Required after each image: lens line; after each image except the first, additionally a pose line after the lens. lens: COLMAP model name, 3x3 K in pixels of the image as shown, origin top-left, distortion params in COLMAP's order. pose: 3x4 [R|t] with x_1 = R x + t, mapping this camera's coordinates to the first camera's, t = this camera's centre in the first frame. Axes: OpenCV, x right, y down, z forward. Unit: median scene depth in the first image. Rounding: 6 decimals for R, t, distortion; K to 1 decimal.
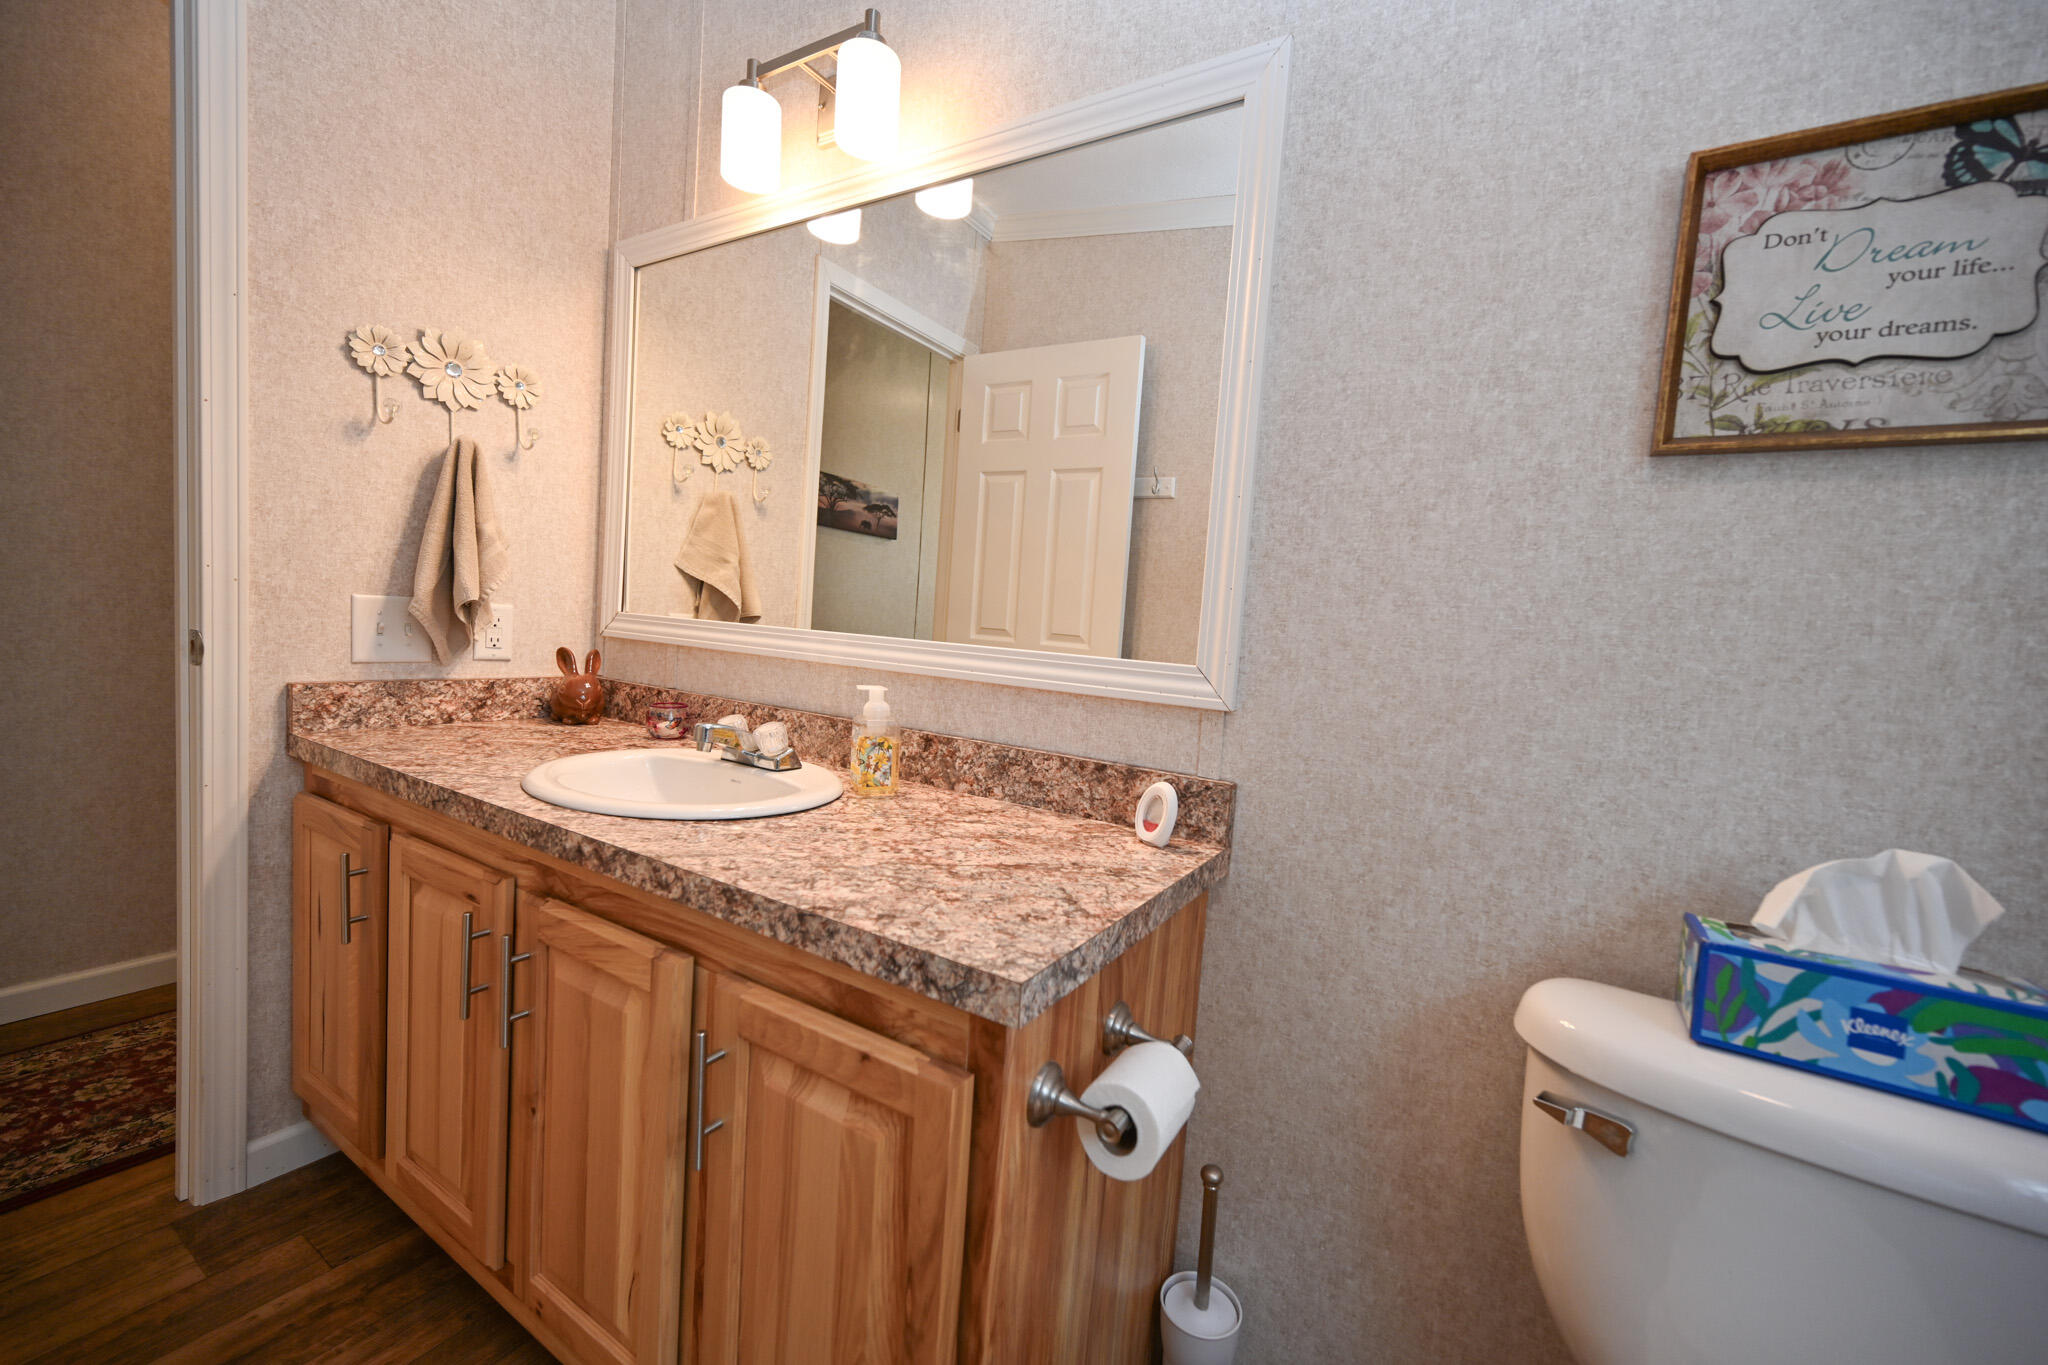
lens RADIAL K [[807.2, 0, 1024.0], [0, 807.2, 682.5], [0, 0, 1]] dist [-0.001515, -0.000126]
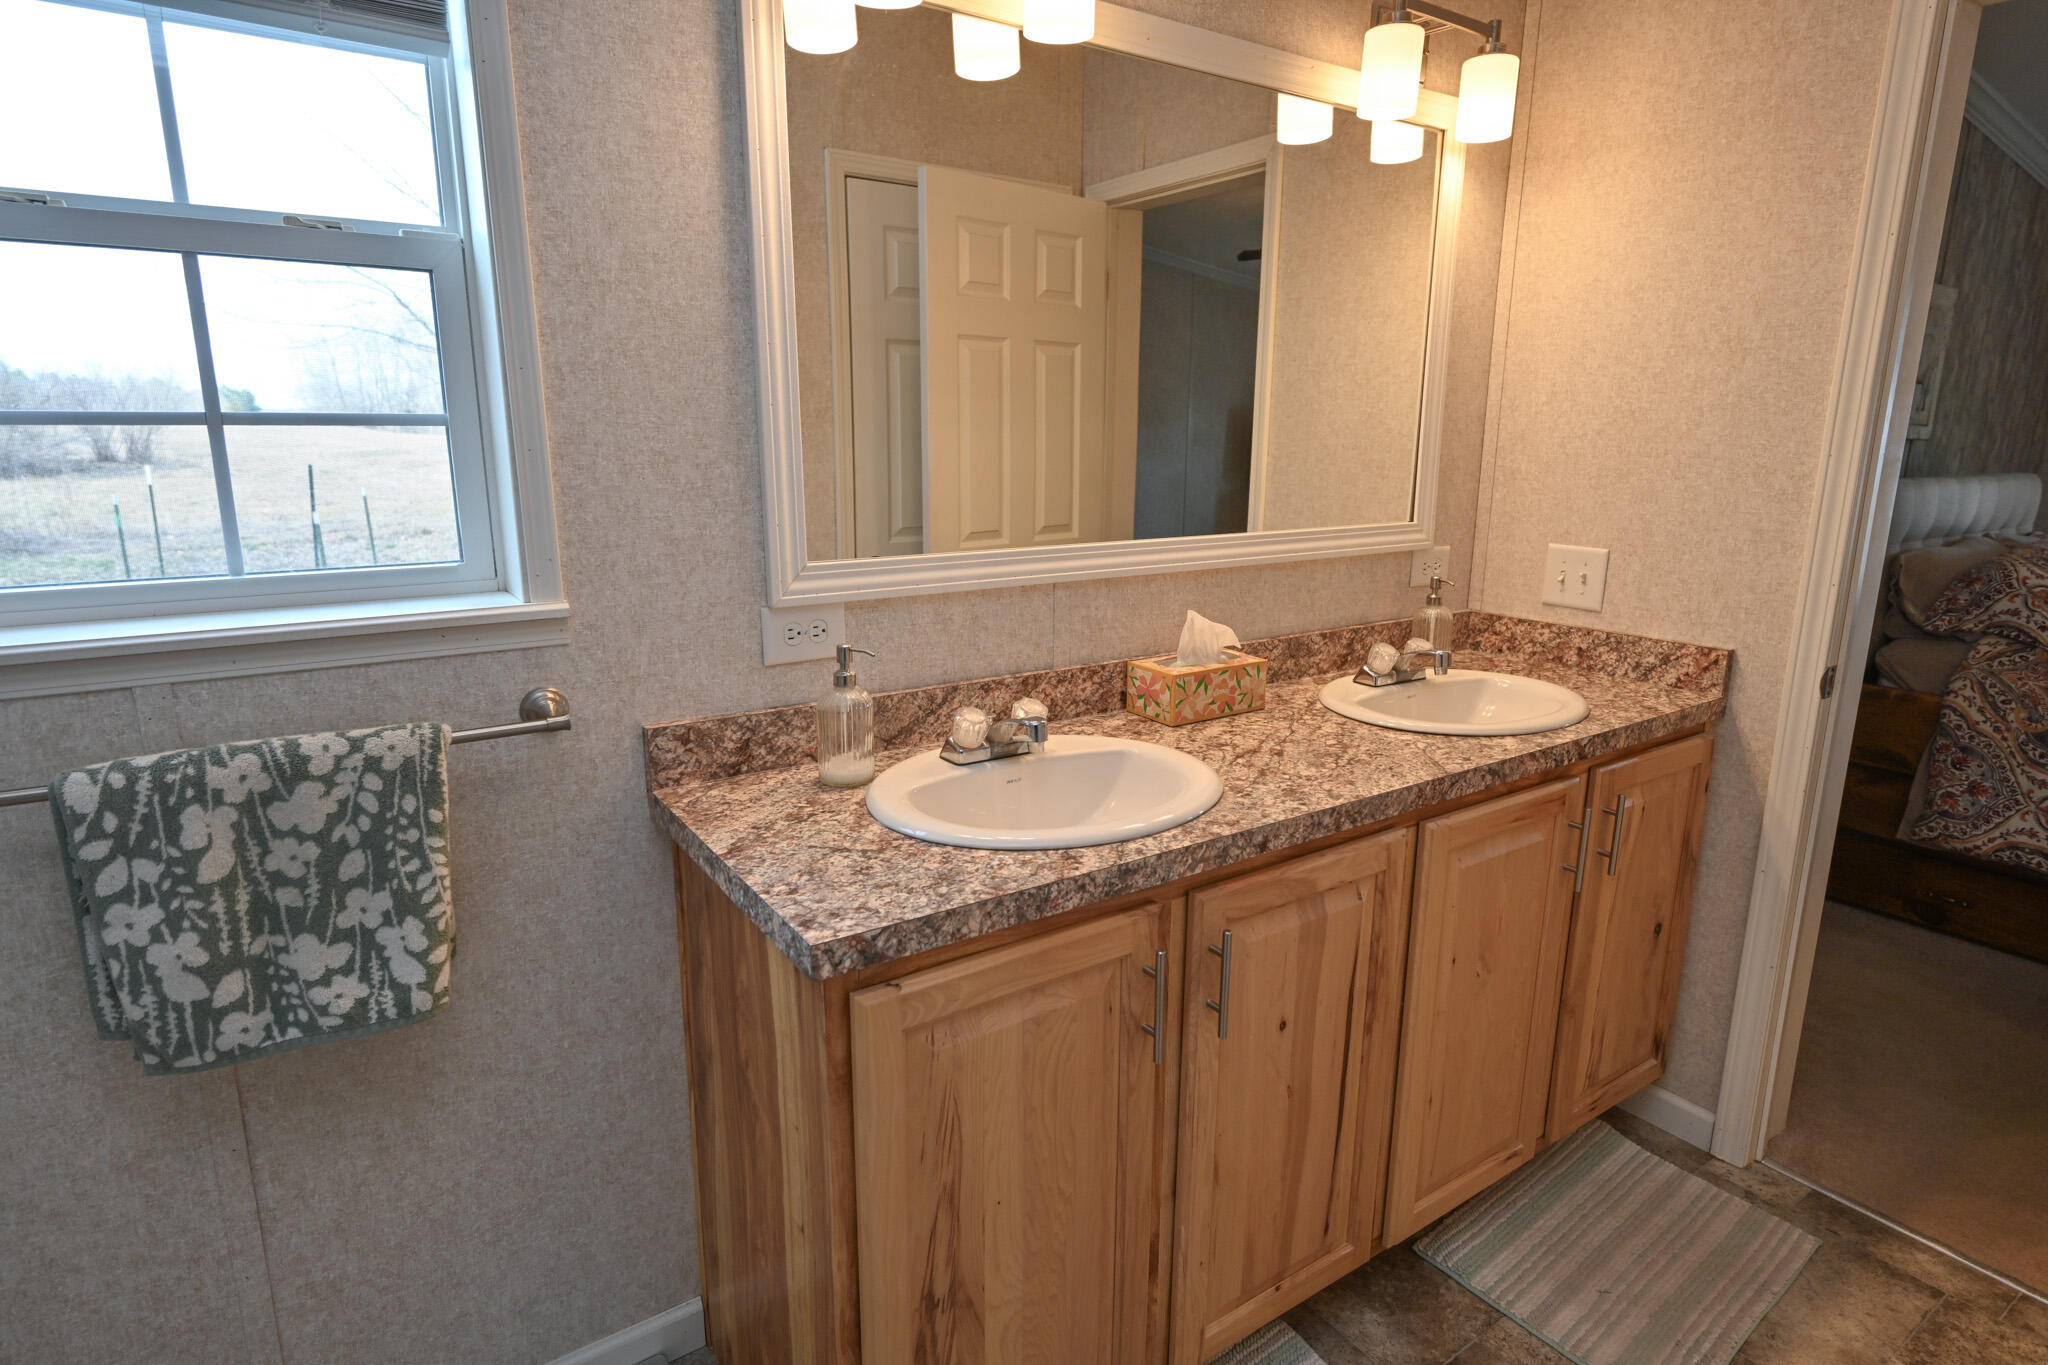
lens RADIAL K [[1127.4, 0, 1024.0], [0, 1127.4, 682.5], [0, 0, 1]] dist [-0.002580, -0.000081]
pose [[0.424447, -0.263754, 0.866186, -1.130334], [0.083609, 0.963963, 0.252557, -0.322413], [-0.901584, -0.034776, 0.431204, 0.127013]]
